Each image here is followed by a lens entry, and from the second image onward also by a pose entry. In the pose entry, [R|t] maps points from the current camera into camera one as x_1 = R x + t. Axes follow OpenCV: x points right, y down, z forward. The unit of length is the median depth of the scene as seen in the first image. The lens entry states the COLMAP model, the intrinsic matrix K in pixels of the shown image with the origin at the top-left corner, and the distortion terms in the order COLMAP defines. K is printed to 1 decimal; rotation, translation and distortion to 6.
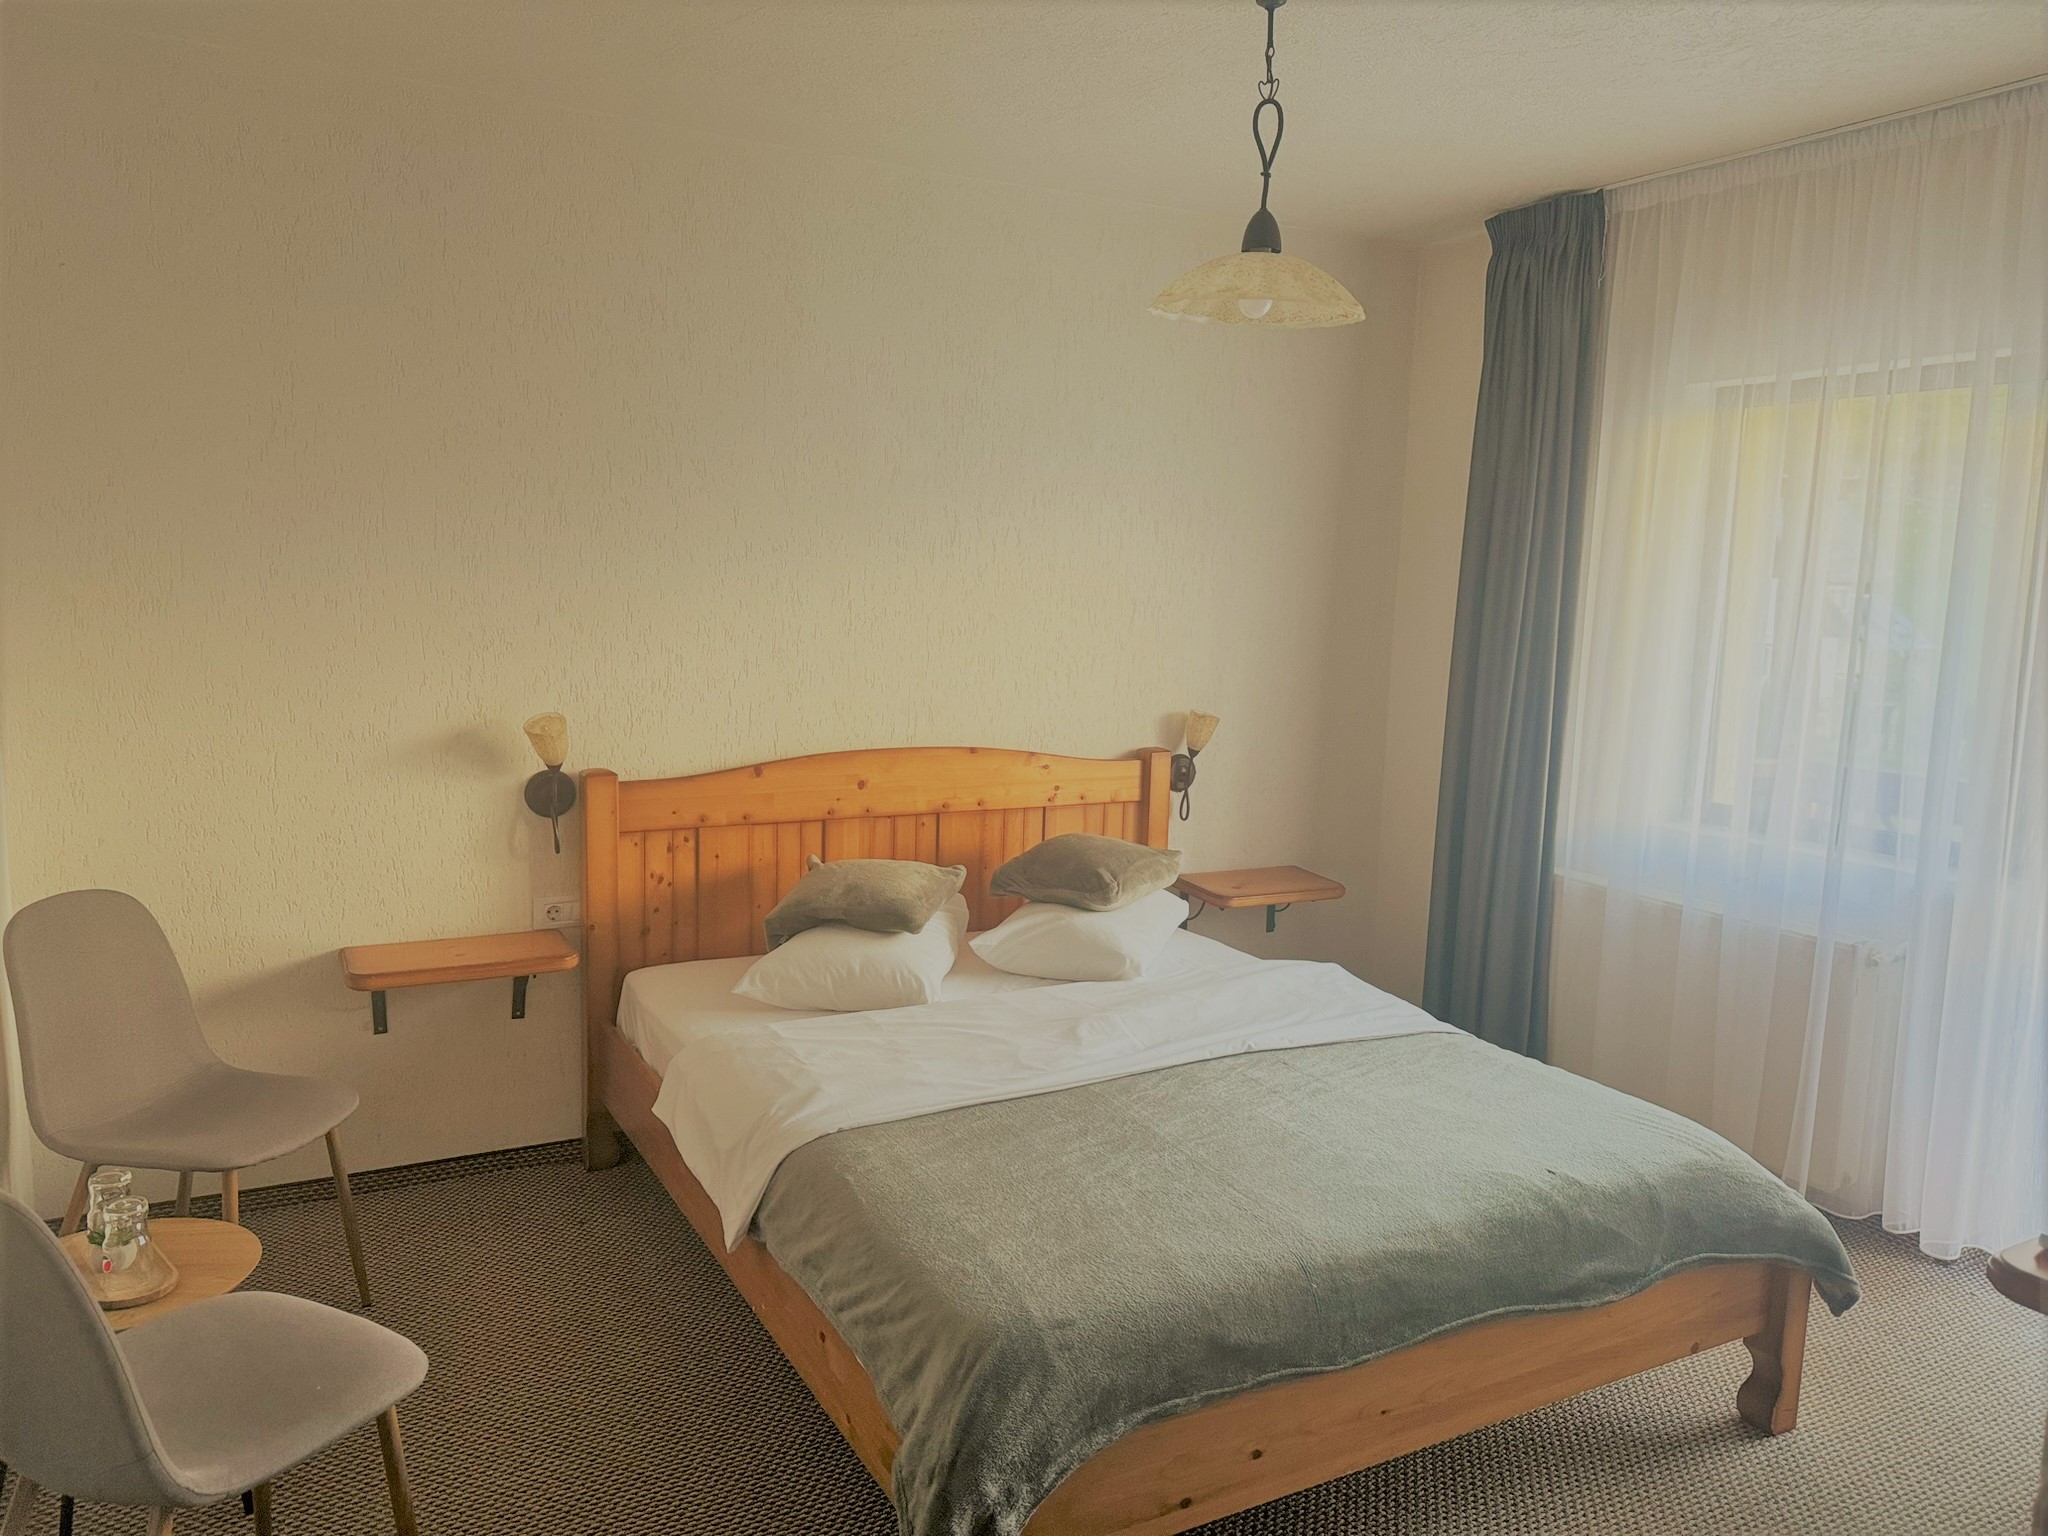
lens RADIAL K [[1474.0, 0, 1024.0], [0, 1474.0, 768.0], [0, 0, 1]] dist [0.103039, -0.117526]
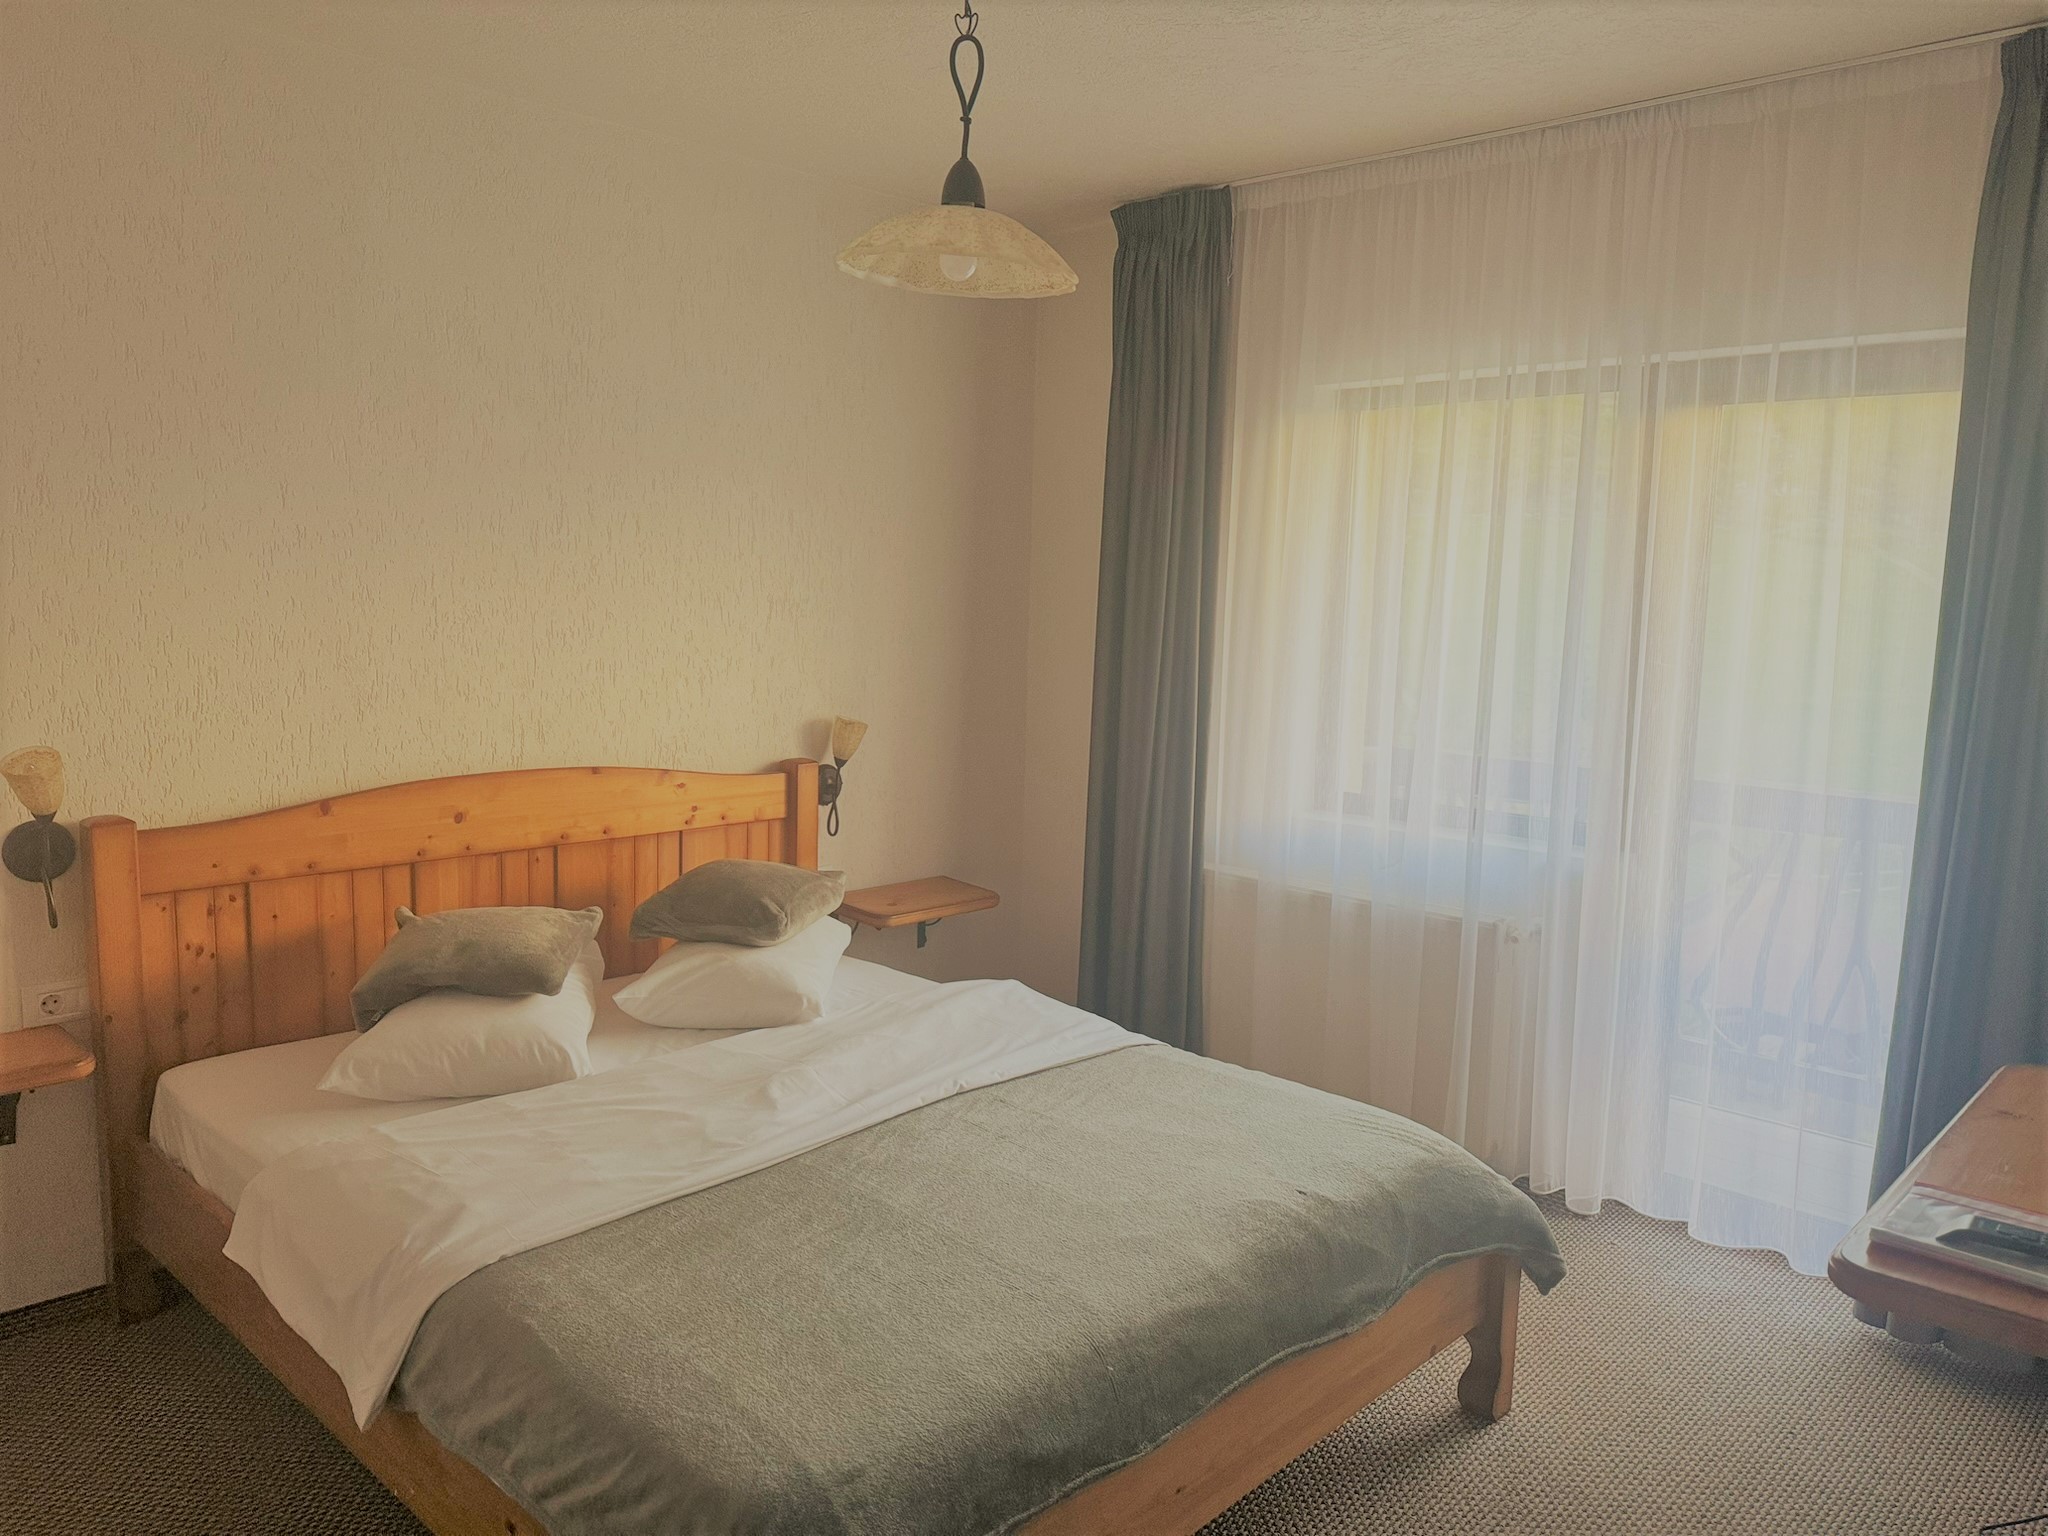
lens RADIAL K [[1462.4, 0, 1018.8], [0, 1462.4, 764.9], [0, 0, 1]] dist [0.112852, -0.193976]
pose [[0.949955, -0.040554, 0.309744, -0.078414], [0.040192, 0.999163, 0.007554, -0.013972], [-0.309791, 0.005273, 0.950790, 0.120409]]
